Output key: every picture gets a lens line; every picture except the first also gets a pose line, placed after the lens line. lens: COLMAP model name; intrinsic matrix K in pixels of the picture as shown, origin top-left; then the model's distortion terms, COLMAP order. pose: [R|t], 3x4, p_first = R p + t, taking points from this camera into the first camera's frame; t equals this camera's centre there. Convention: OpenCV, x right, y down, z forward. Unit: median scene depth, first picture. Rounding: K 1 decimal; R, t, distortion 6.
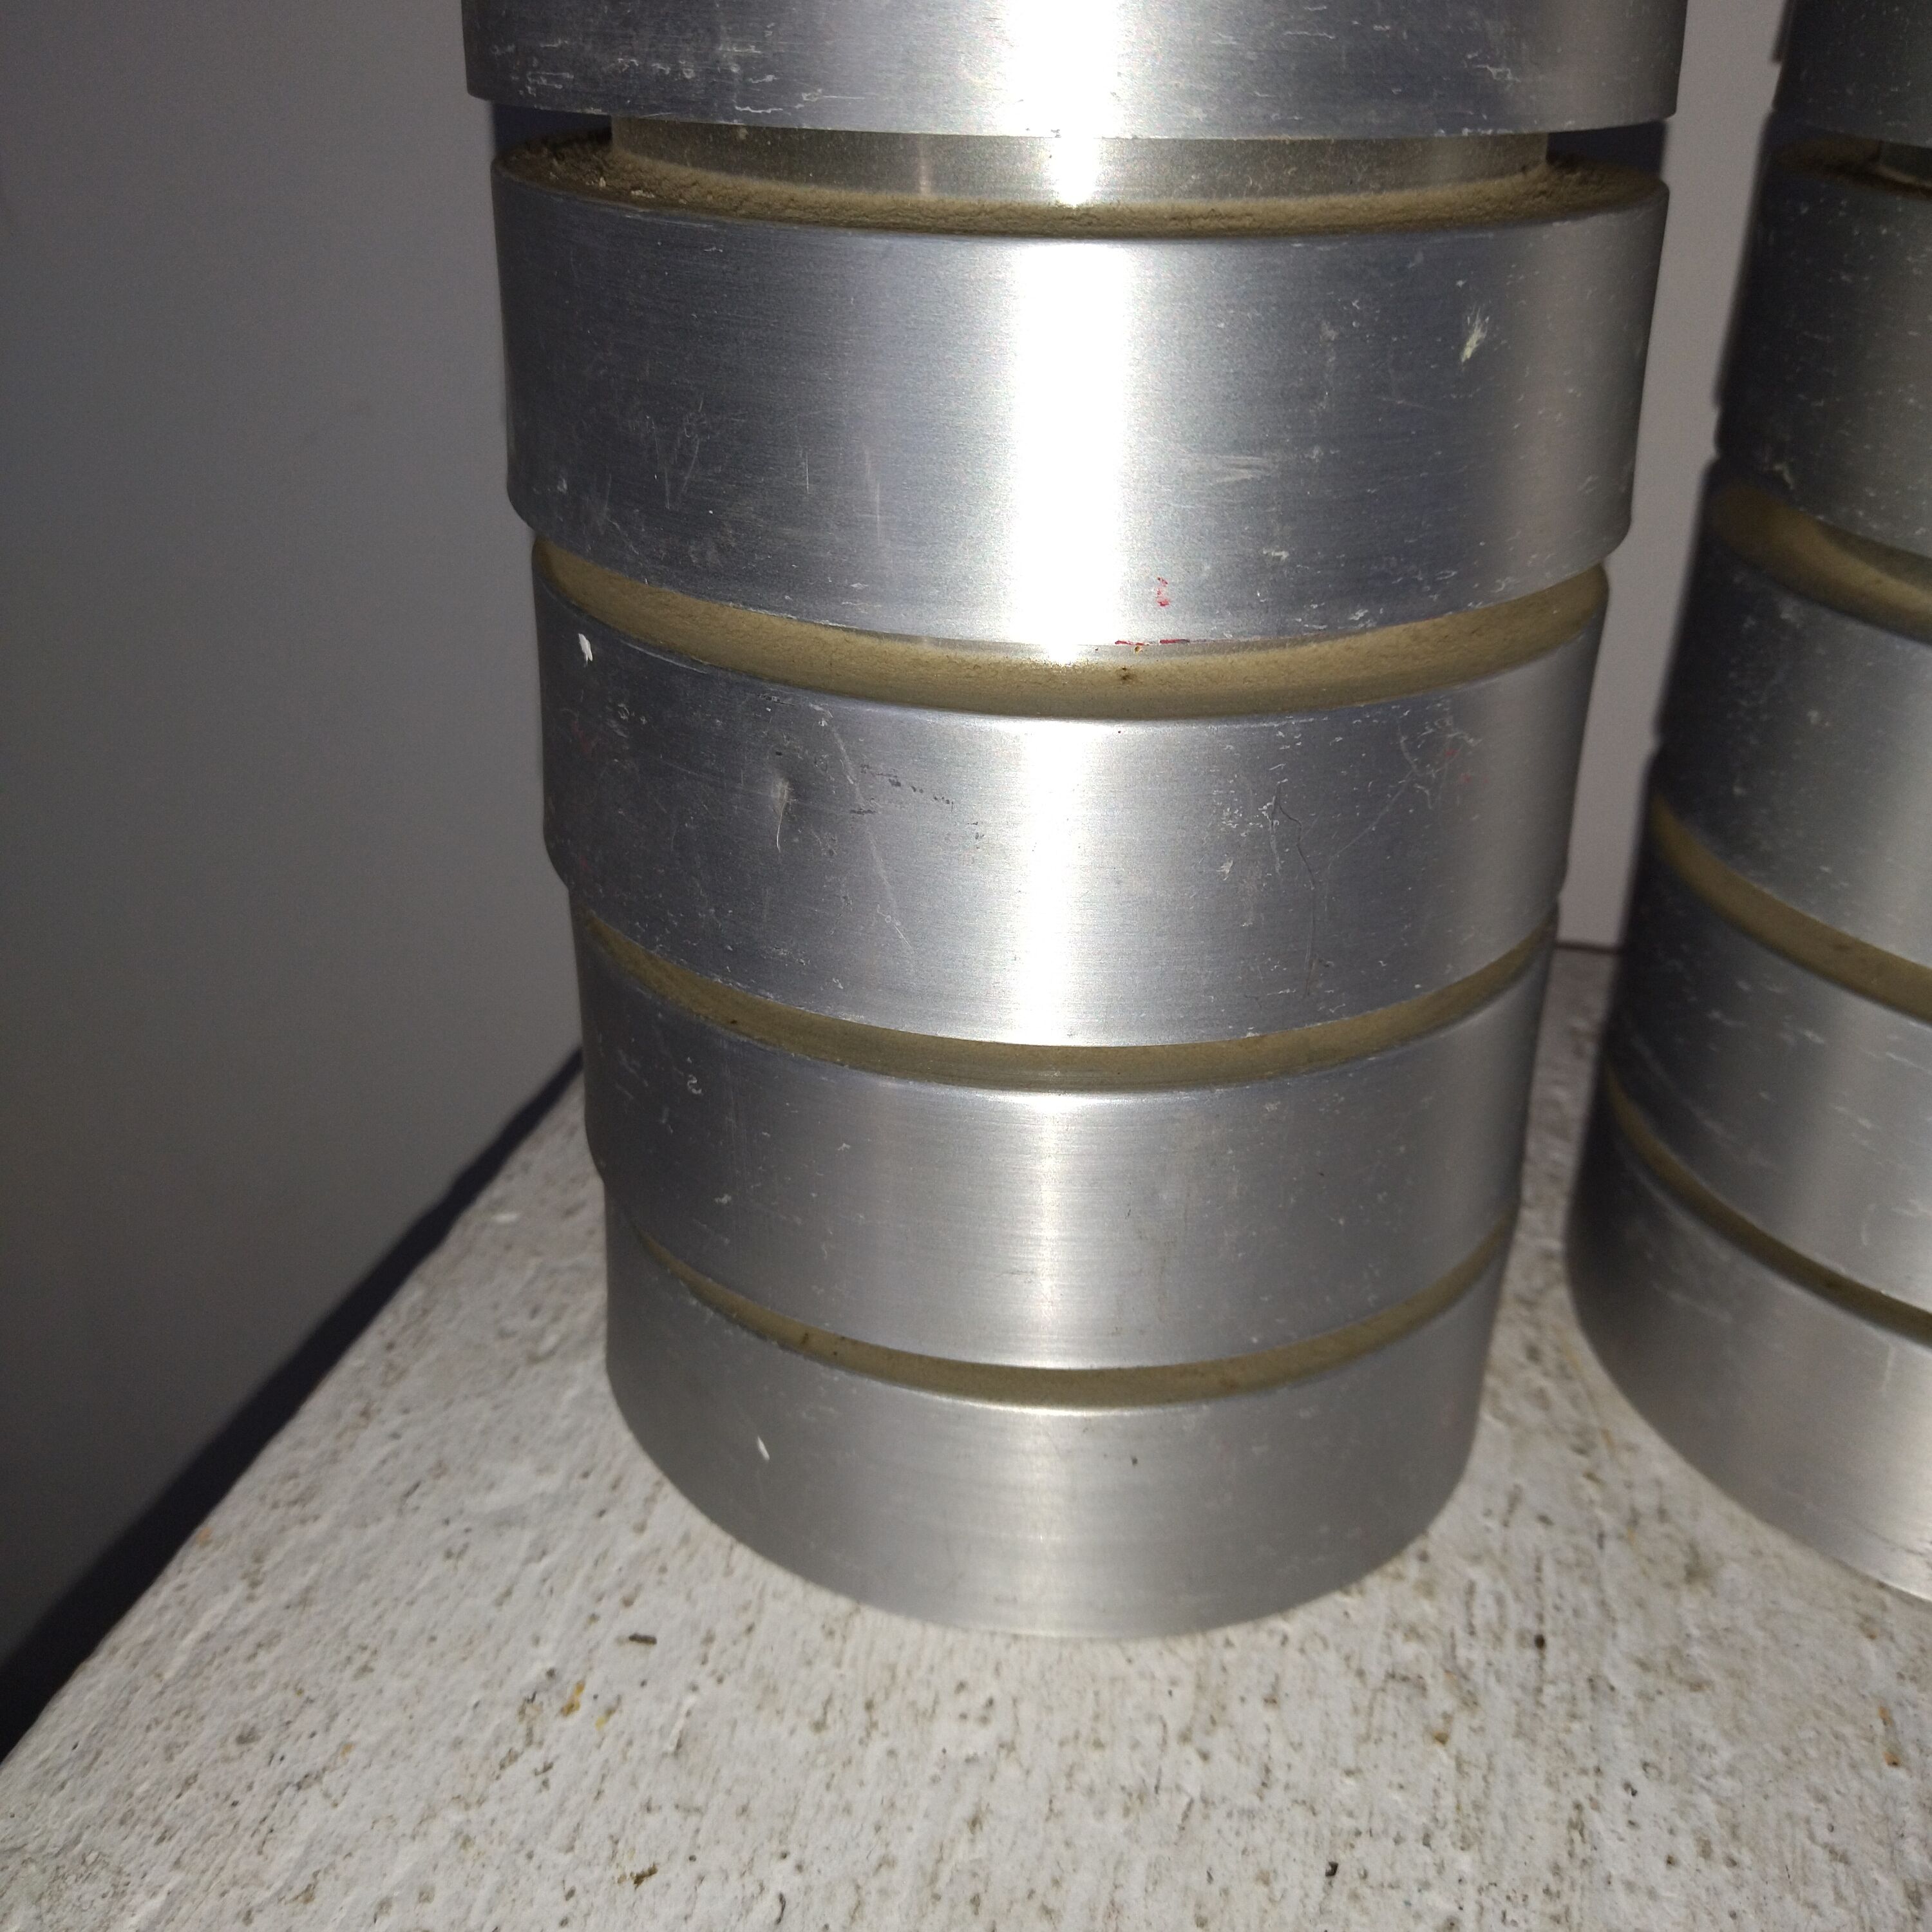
lens RADIAL K [[2021.7, 0, 941.7], [0, 2021.7, 963.4], [0, 0, 1]] dist [0.089690, -0.231217]
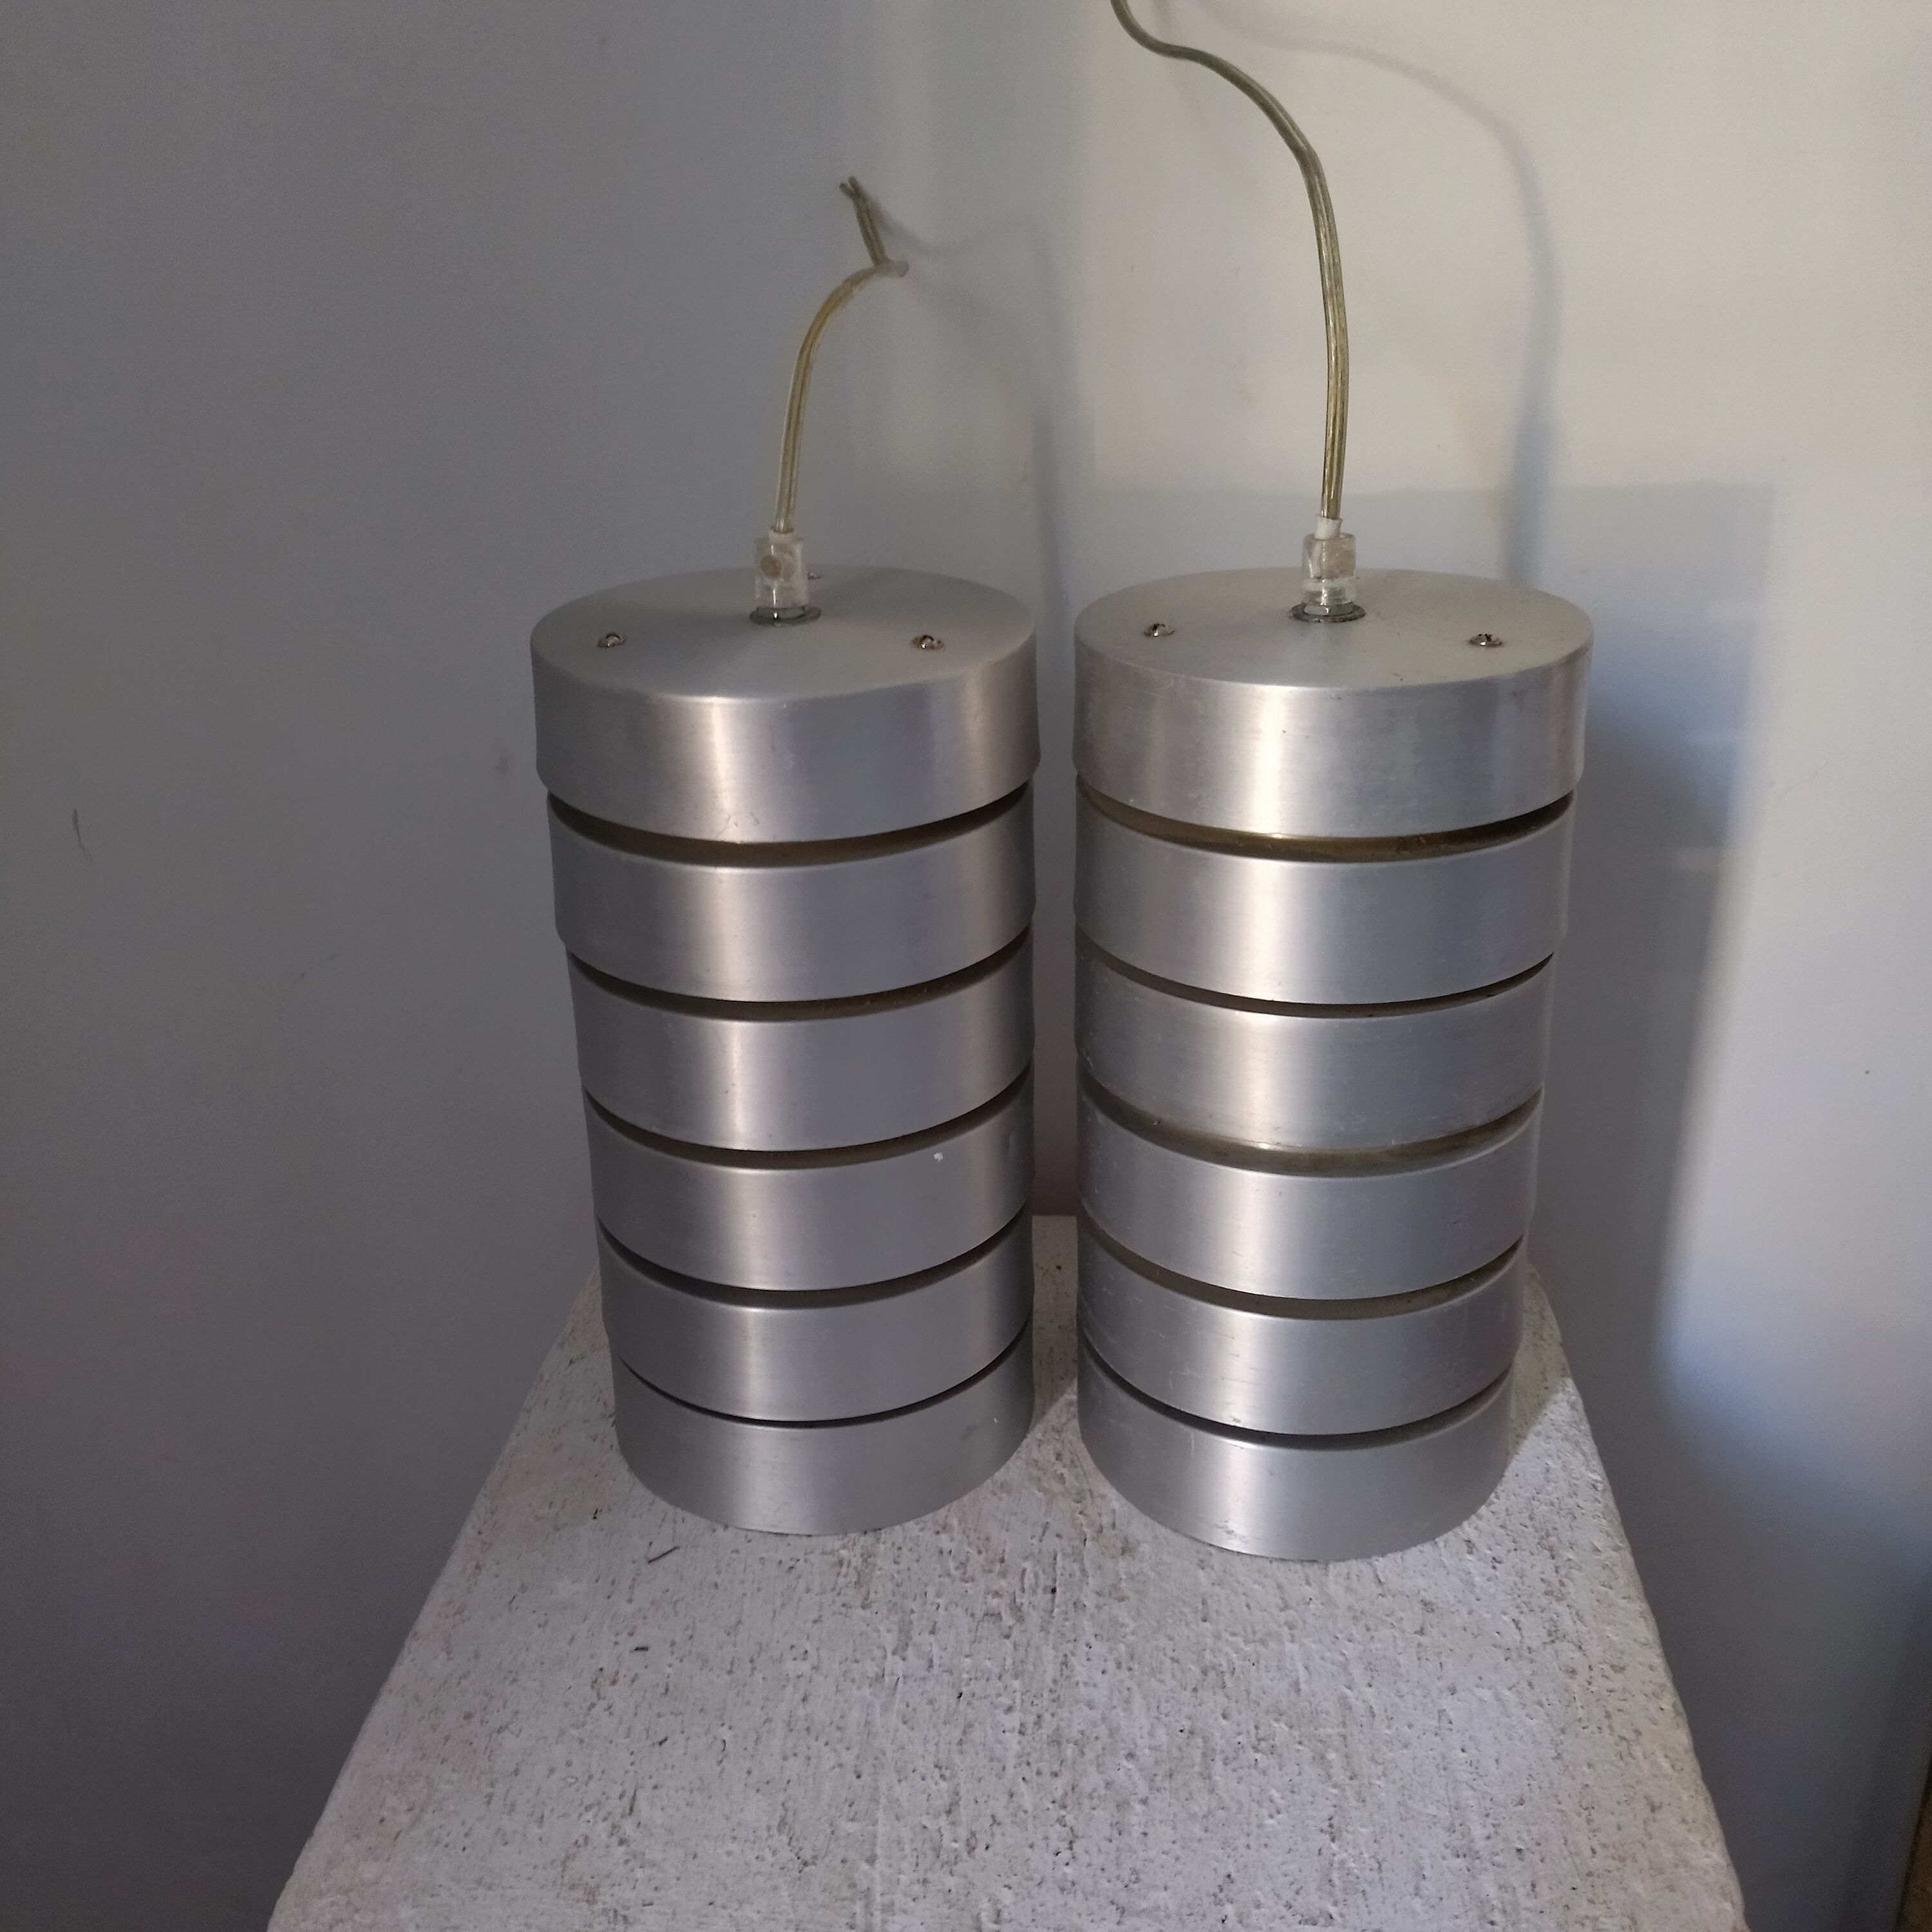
lens RADIAL K [[2000.2, 0, 951.8], [0, 2000.2, 959.9], [0, 0, 1]] dist [0.117319, -0.263814]
pose [[0.985713, -0.098638, 0.136532, -0.044744], [0.109039, 0.991505, -0.070907, -0.201242], [-0.128378, 0.084782, 0.988095, -1.210476]]
